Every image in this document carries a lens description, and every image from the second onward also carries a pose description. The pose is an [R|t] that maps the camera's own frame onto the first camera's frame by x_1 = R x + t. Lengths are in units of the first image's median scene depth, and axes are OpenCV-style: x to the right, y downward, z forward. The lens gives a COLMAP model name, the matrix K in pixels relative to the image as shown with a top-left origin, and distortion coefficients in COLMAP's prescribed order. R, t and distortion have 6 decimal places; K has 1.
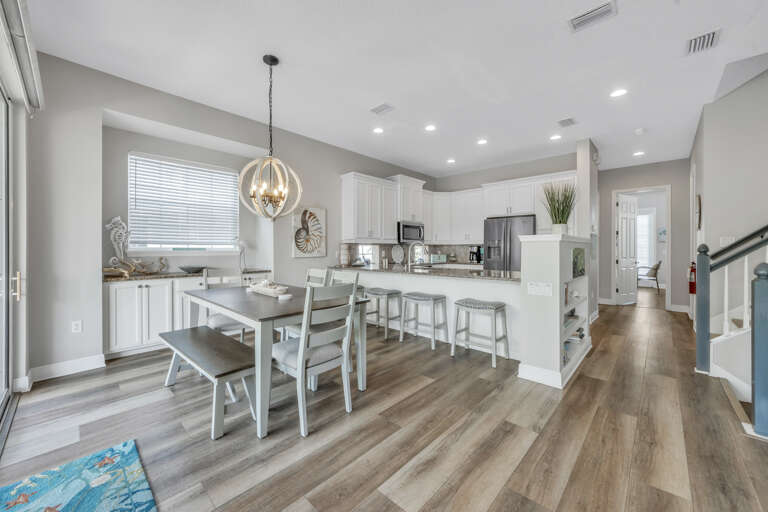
lens RADIAL K [[296.0, 0, 381.2], [0, 296.0, 245.1], [0, 0, 1]] dist [-0.006519, -0.000492]
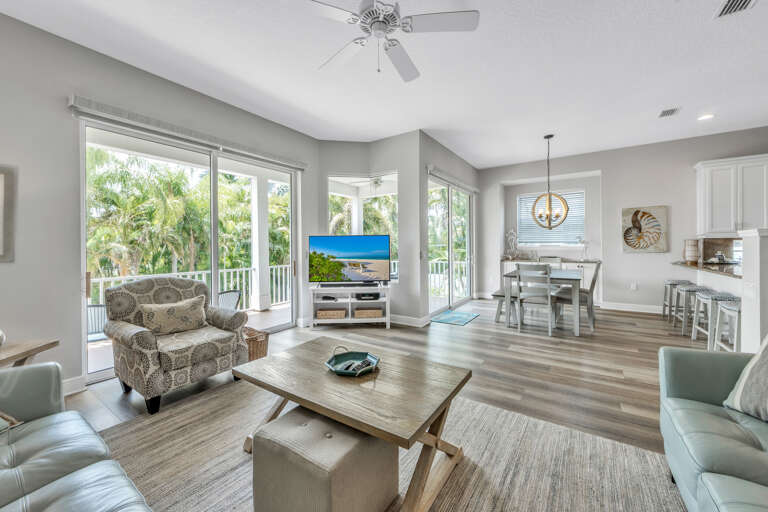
lens RADIAL K [[296.0, 0, 381.2], [0, 296.0, 245.1], [0, 0, 1]] dist [-0.006519, -0.000492]
pose [[0.160944, -0.000744, -0.986963, 0.700936], [0.022497, 0.999743, 0.002915, -0.012804], [0.986707, -0.022672, 0.160920, -0.145714]]
